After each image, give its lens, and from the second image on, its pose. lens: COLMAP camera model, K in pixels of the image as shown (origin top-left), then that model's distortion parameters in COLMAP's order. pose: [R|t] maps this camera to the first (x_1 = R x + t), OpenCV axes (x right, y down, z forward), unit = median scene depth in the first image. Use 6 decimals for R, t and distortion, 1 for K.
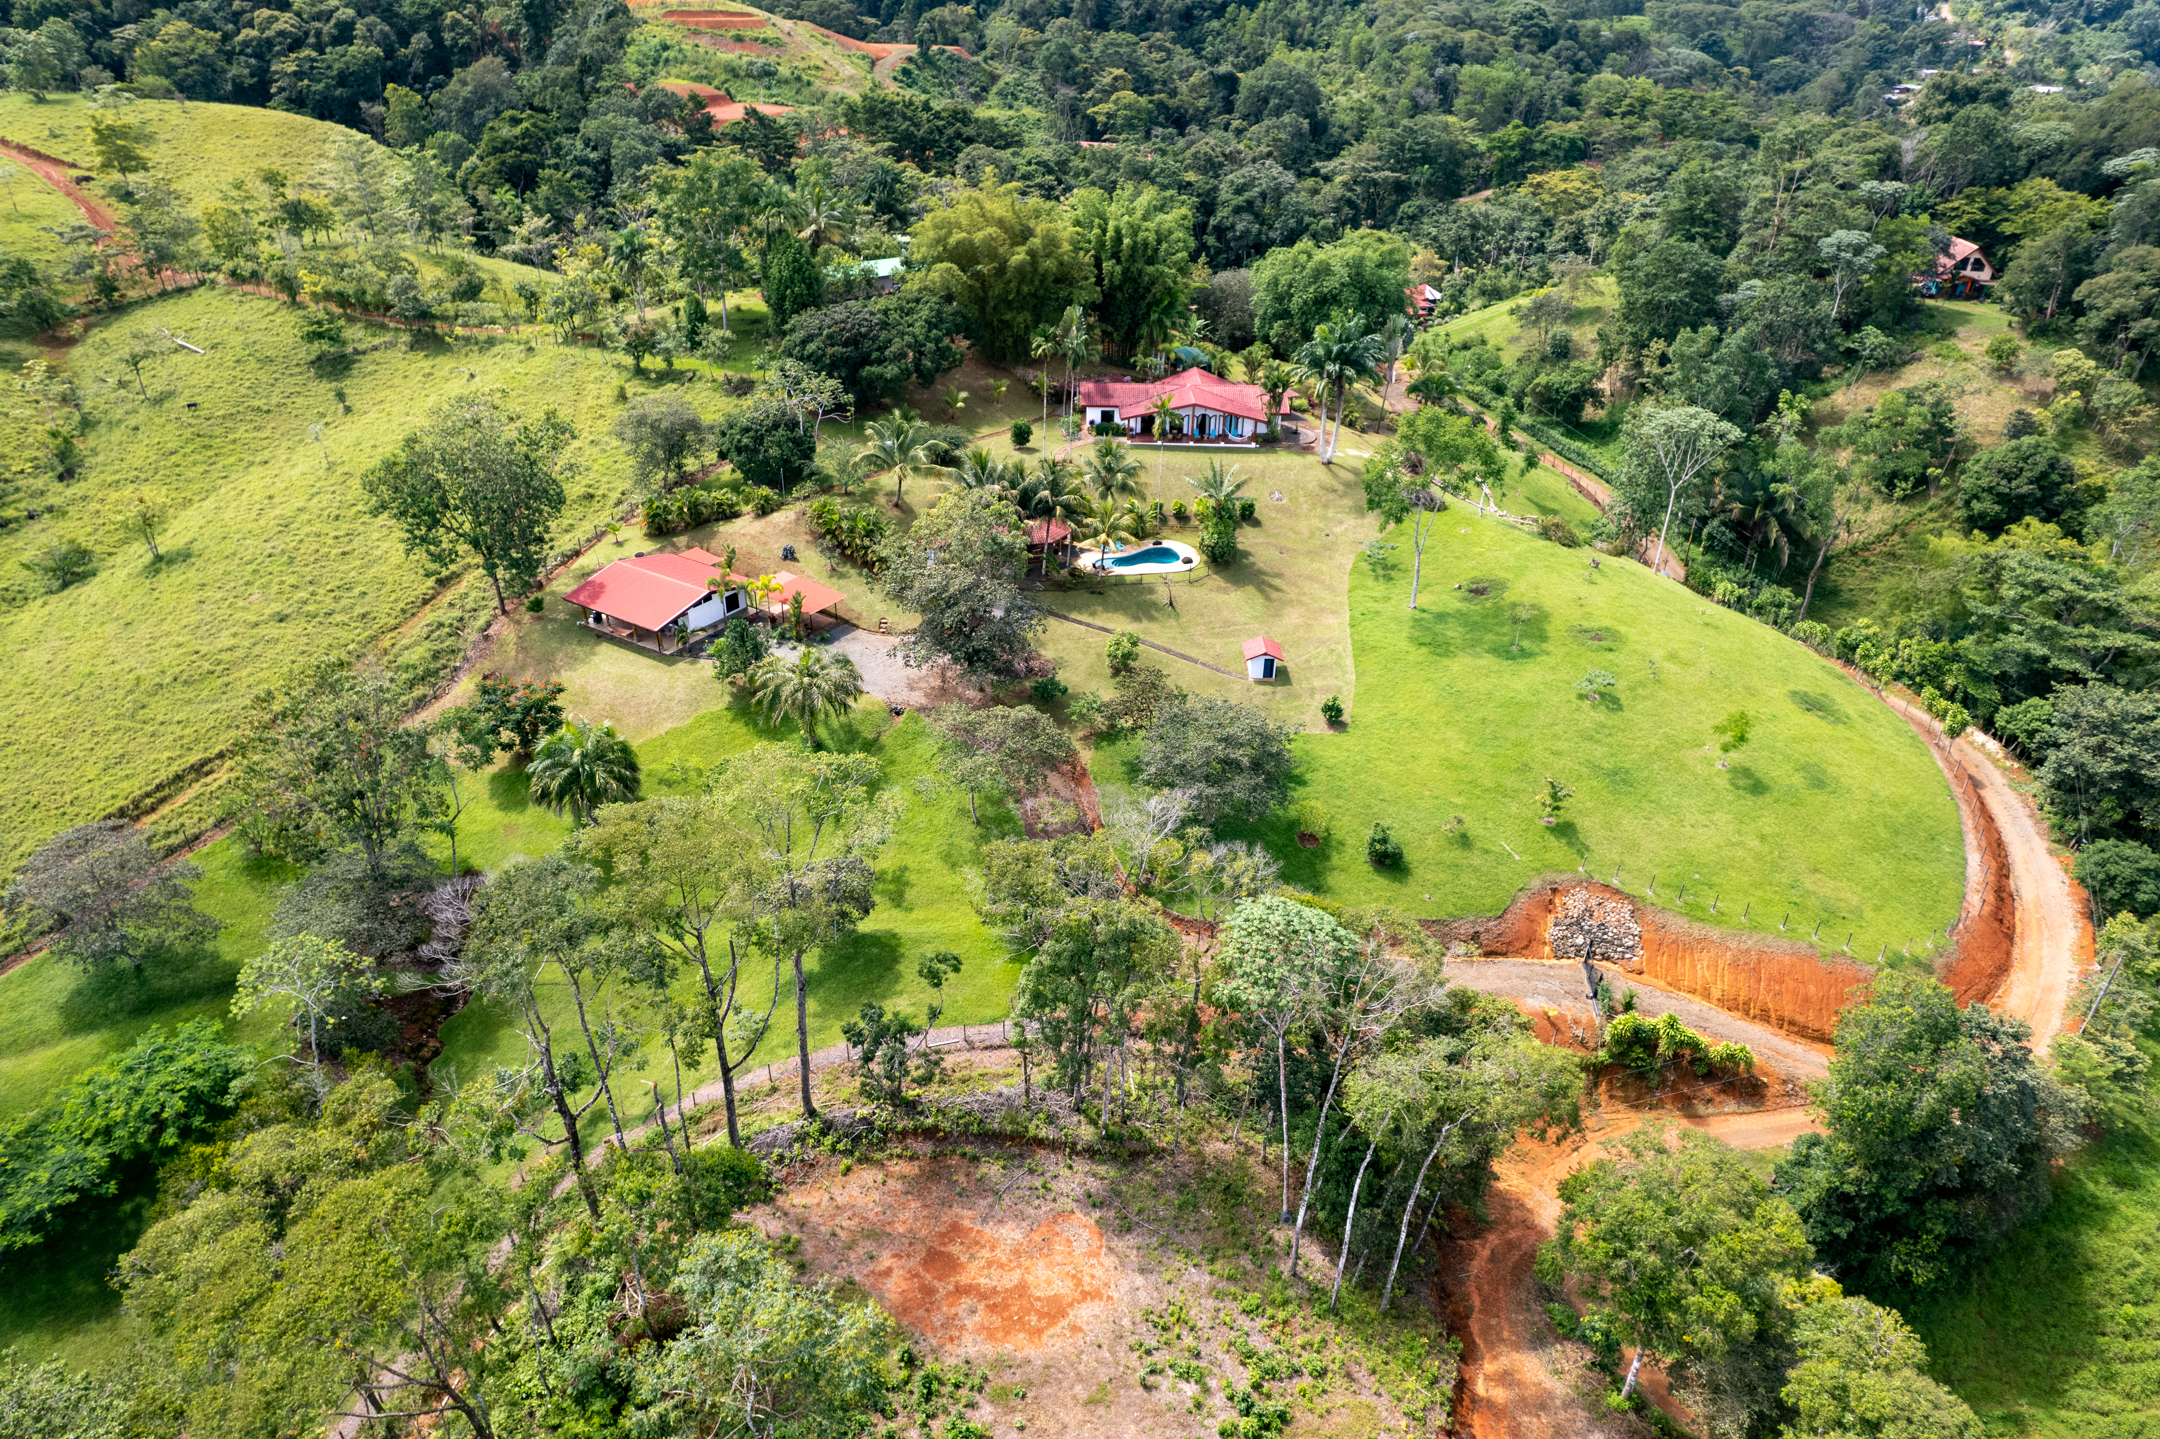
lens RADIAL K [[1358.3, 0, 1078.2], [0, 1358.3, 745.0], [0, 0, 1]] dist [-0.053667, 0.000137]
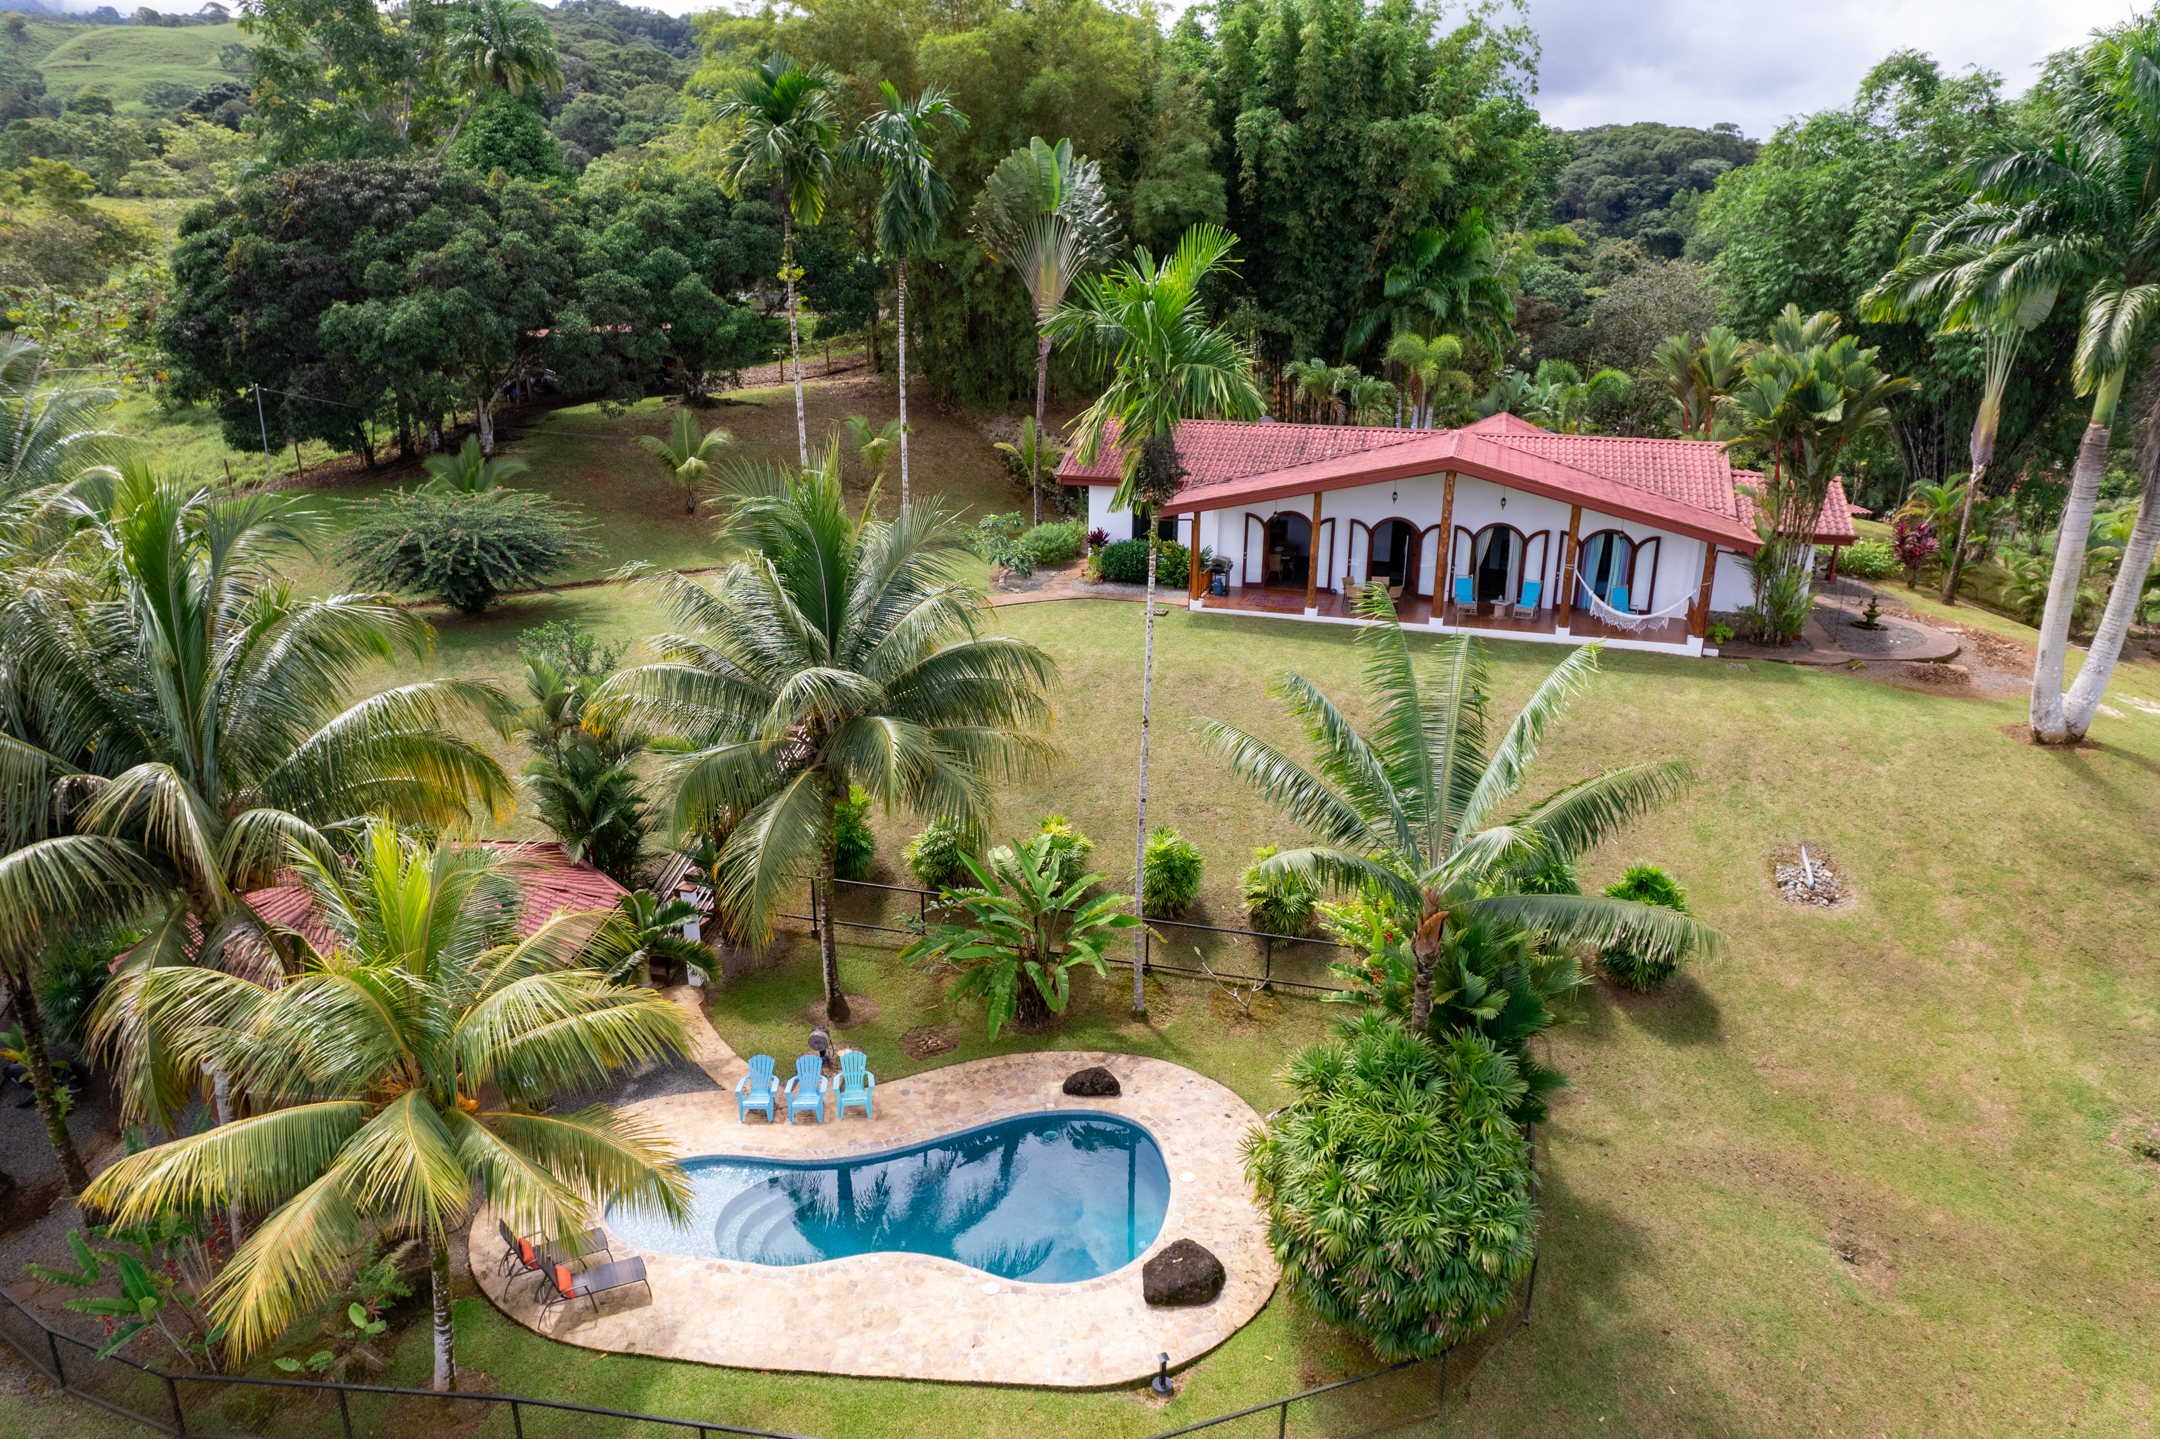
lens RADIAL K [[1358.3, 0, 1078.2], [0, 1358.3, 745.0], [0, 0, 1]] dist [-0.053667, 0.000137]
pose [[0.954889, 0.086833, -0.283986, 0.093347], [-0.142327, 0.973126, -0.181021, -0.144309], [0.260635, 0.213274, 0.941586, 0.743974]]
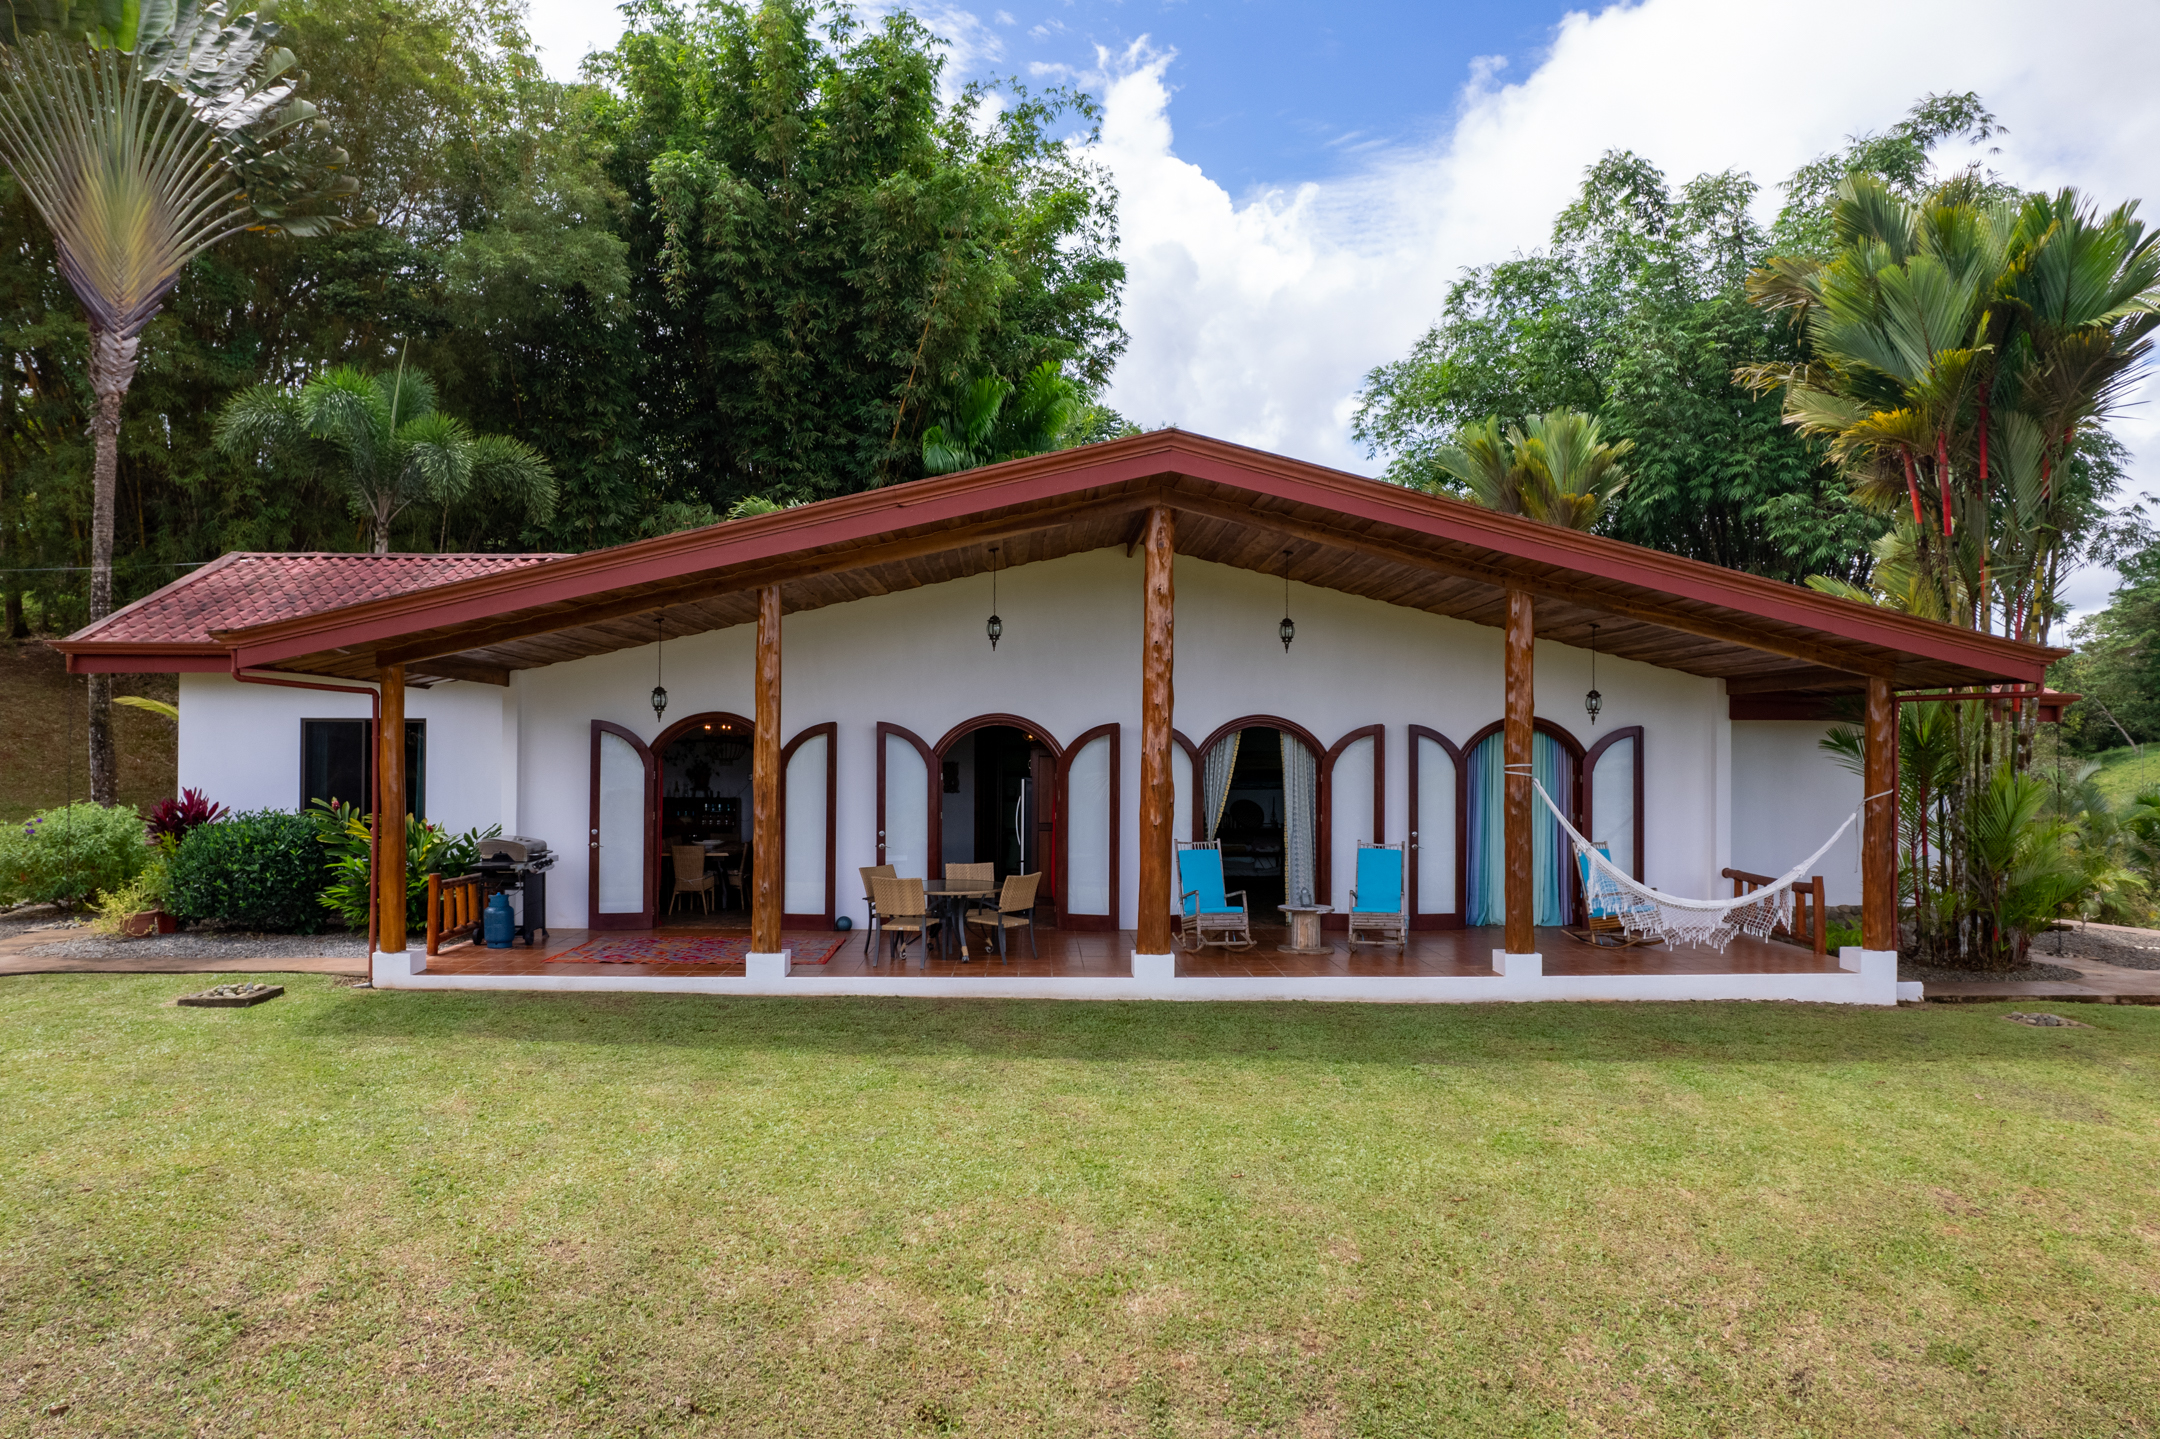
lens RADIAL K [[1358.3, 0, 1078.2], [0, 1358.3, 745.0], [0, 0, 1]] dist [-0.053667, 0.000137]
pose [[0.999276, -0.008832, 0.036995, 0.075657], [0.026256, 0.863903, -0.502973, -0.192772], [-0.027518, 0.503581, 0.863510, 0.918062]]
